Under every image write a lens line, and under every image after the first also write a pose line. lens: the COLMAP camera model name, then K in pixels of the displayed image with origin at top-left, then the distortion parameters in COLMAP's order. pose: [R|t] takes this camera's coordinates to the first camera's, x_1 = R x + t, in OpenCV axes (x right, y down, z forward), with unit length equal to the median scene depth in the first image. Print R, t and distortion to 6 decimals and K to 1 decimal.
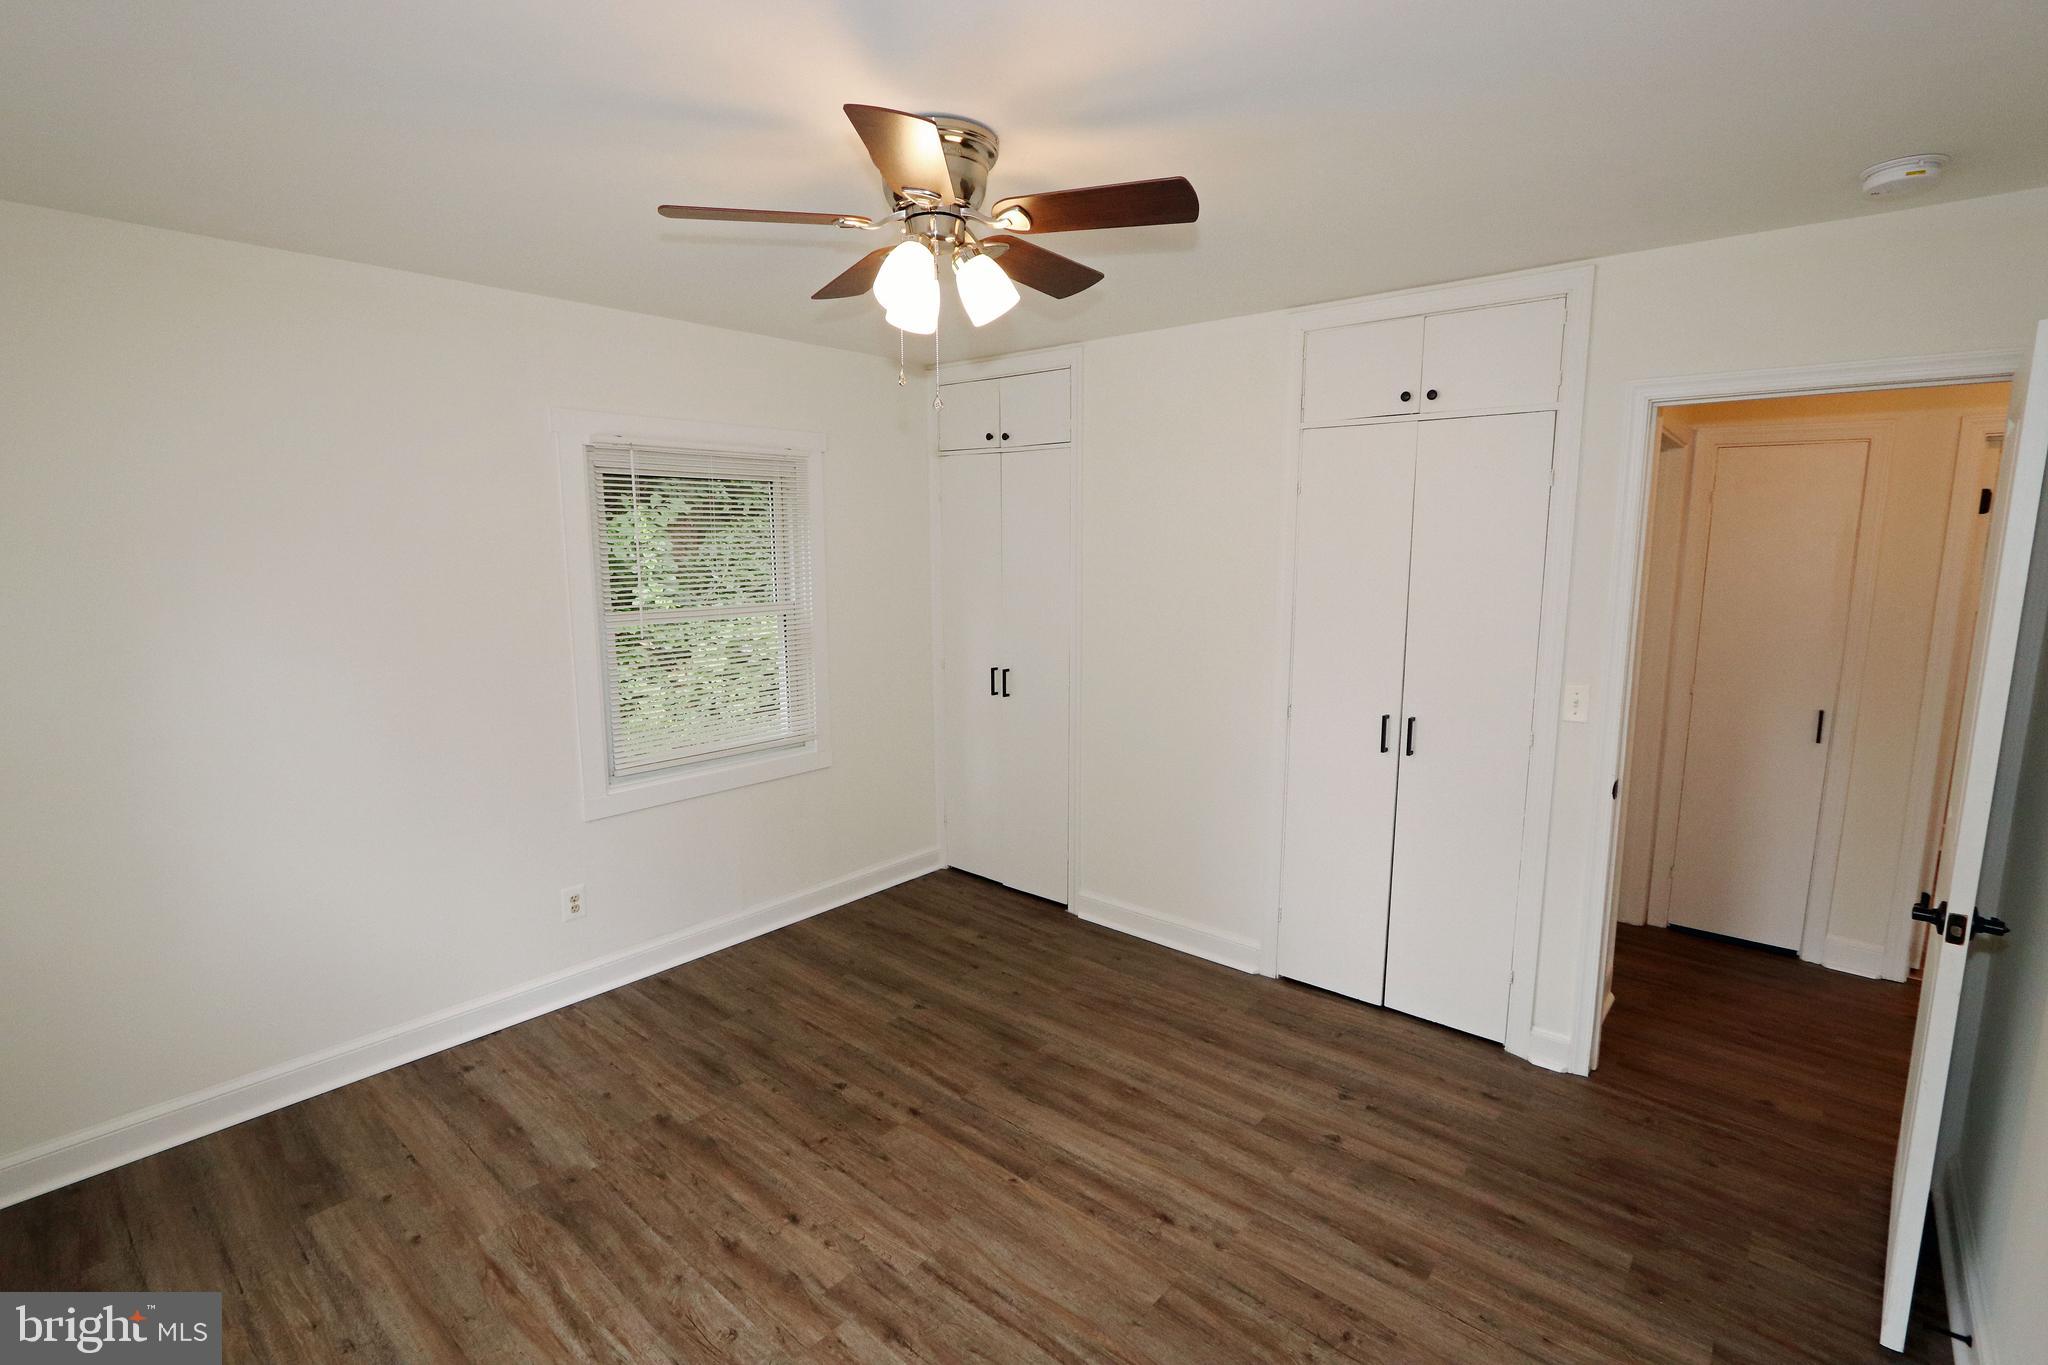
lens RADIAL K [[940.5, 0, 1017.2], [0, 940.5, 691.1], [0, 0, 1]] dist [-0.017340, 0.001292]
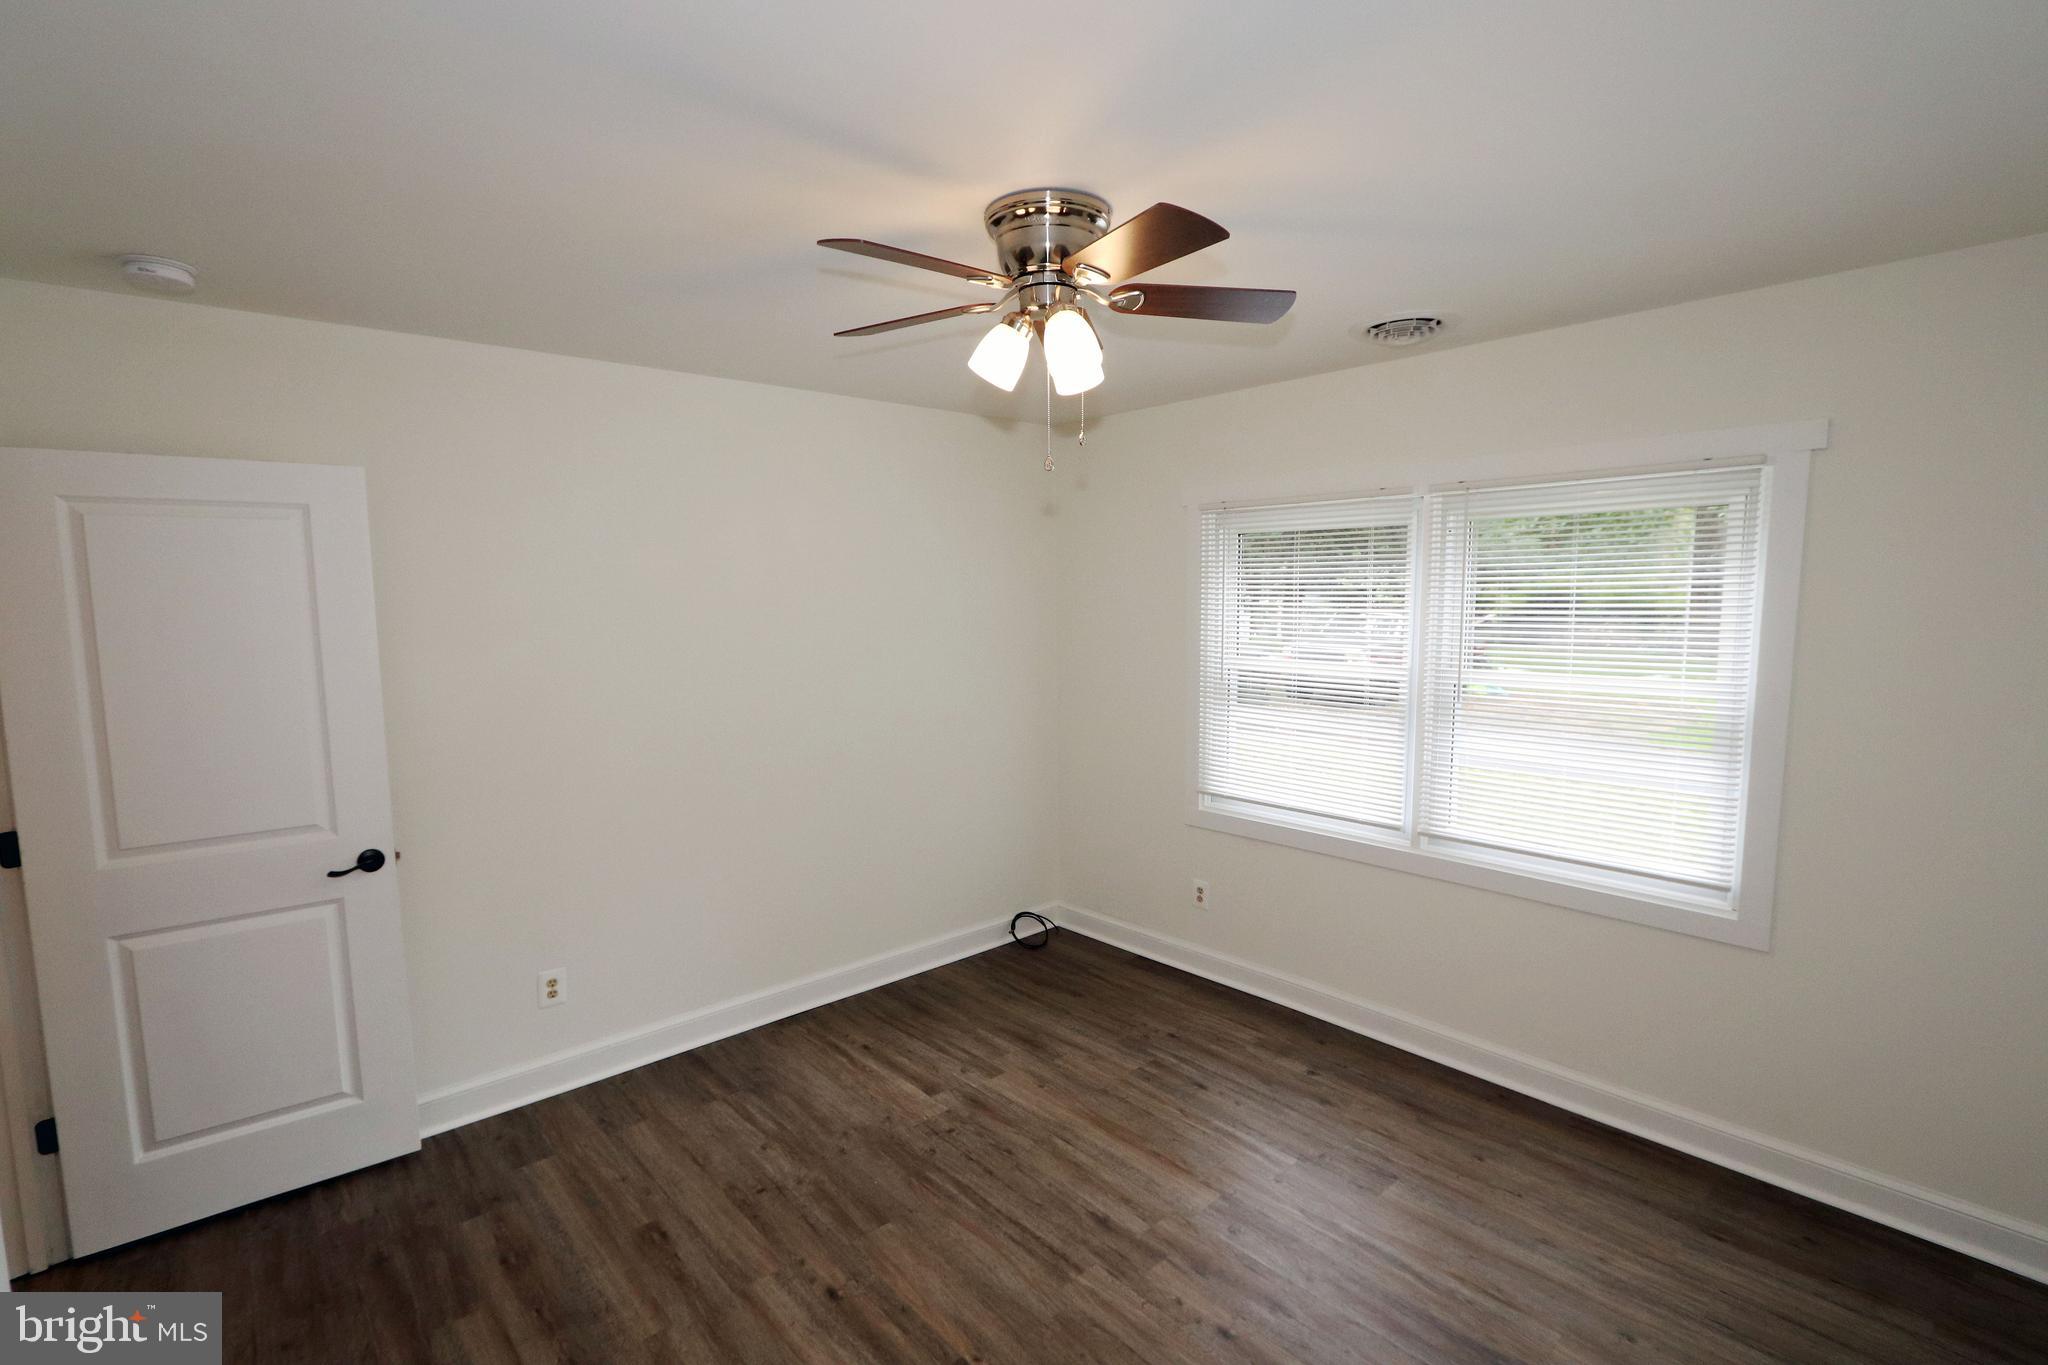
lens RADIAL K [[940.5, 0, 1017.2], [0, 940.5, 691.1], [0, 0, 1]] dist [-0.017340, 0.001292]
pose [[-0.991470, -0.002385, 0.130312, -0.150010], [0.031715, 0.965365, 0.258969, -0.272763], [-0.126417, 0.260893, -0.957055, 1.673707]]
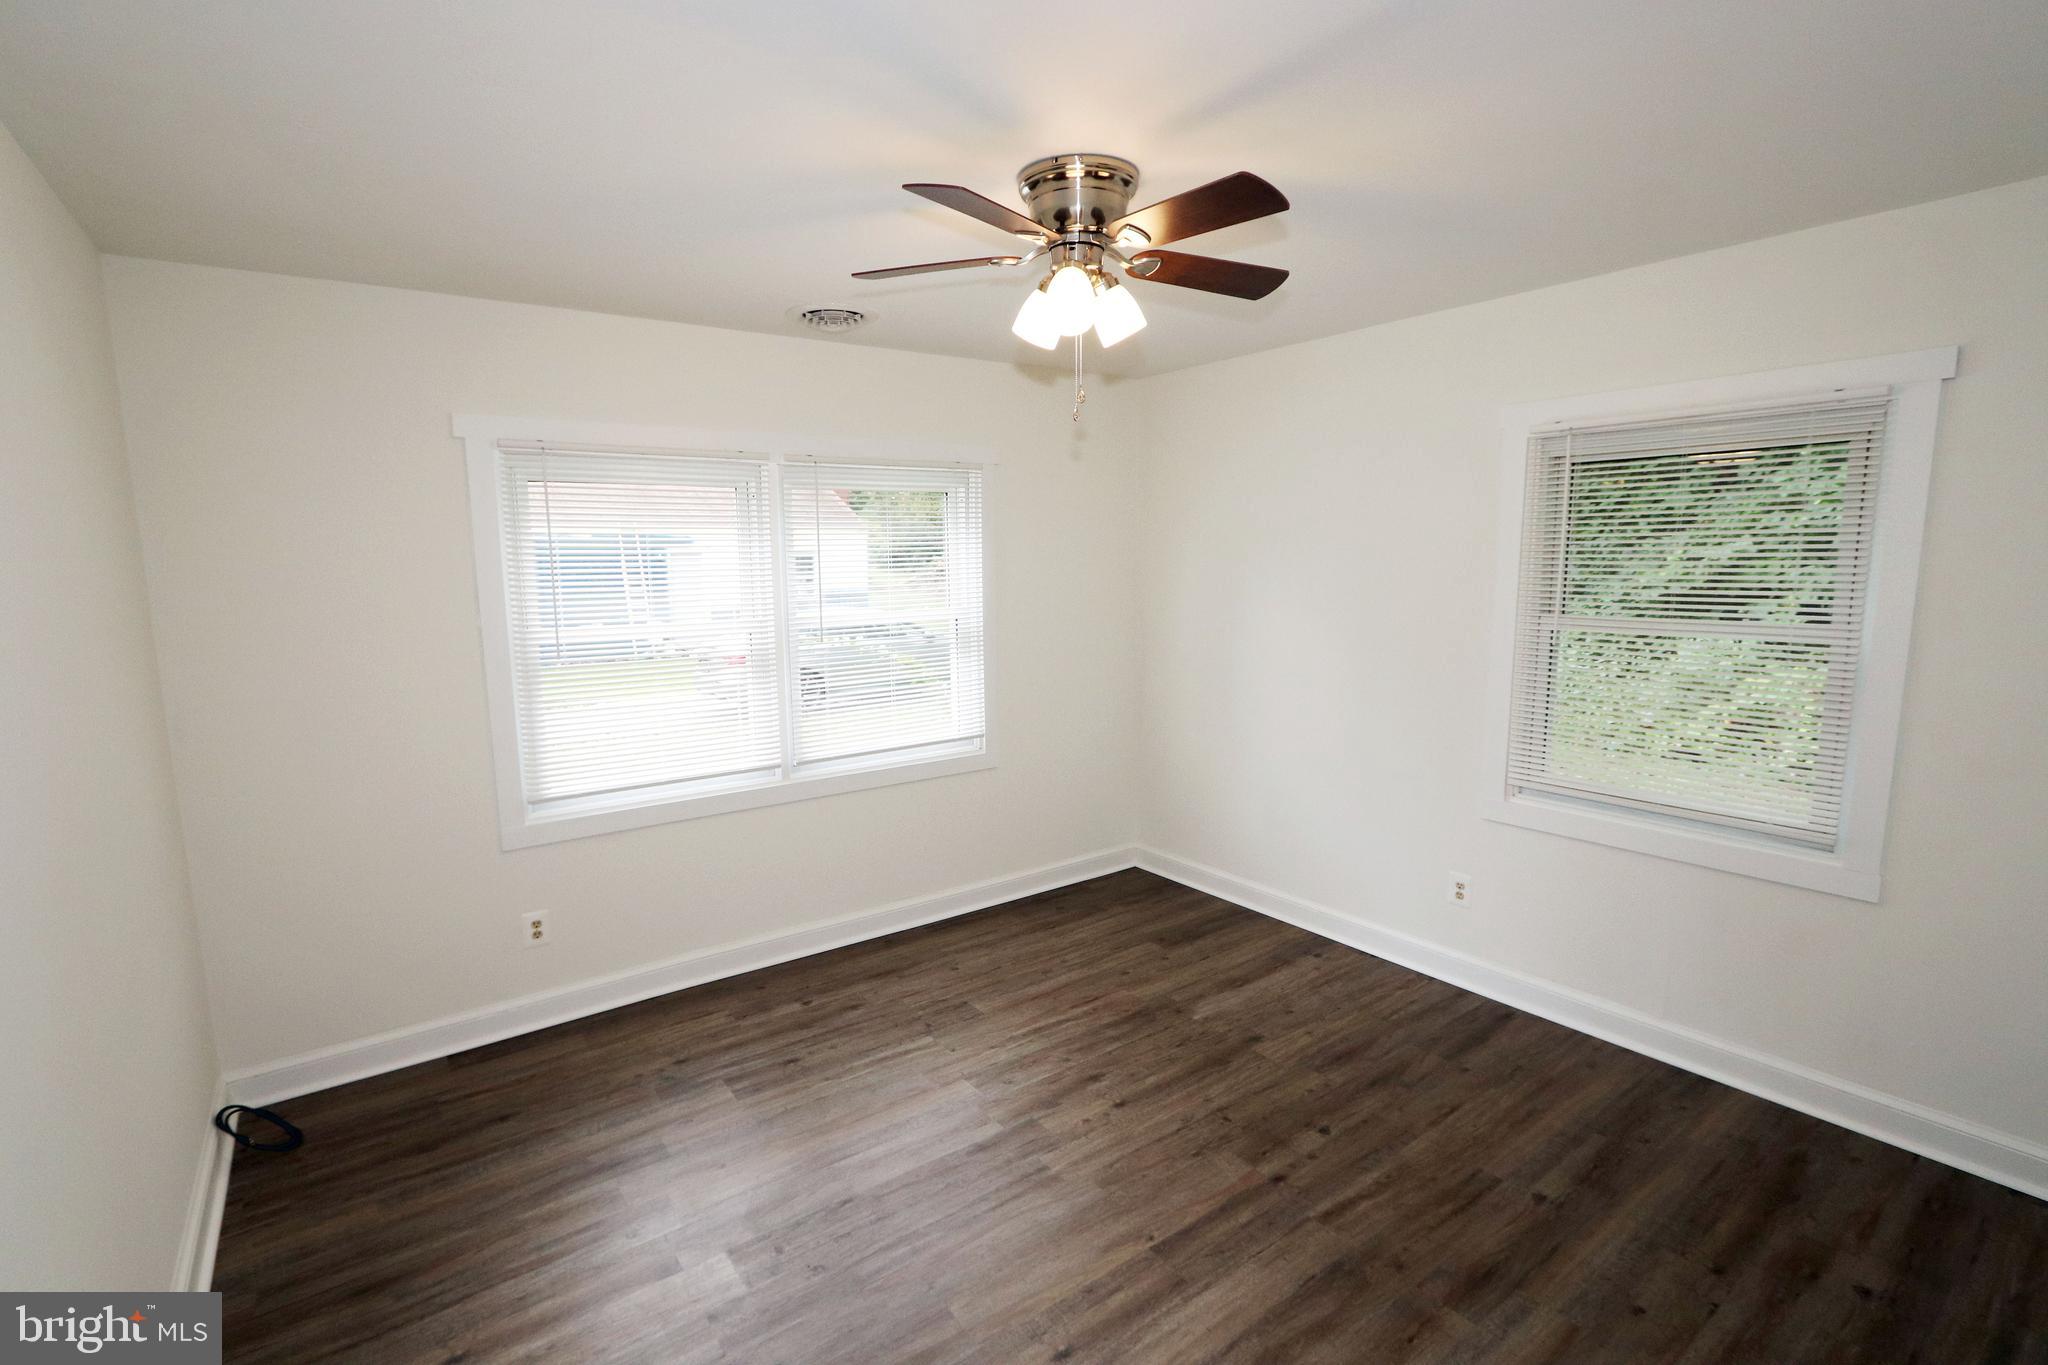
lens RADIAL K [[943.0, 0, 1019.5], [0, 943.0, 681.7], [0, 0, 1]] dist [-0.014951, 0.000476]
pose [[-0.221136, 0.132340, -0.966222, 0.852531], [-0.141352, 0.975939, 0.166022, -0.142143], [0.964945, 0.173291, -0.197109, 0.985111]]
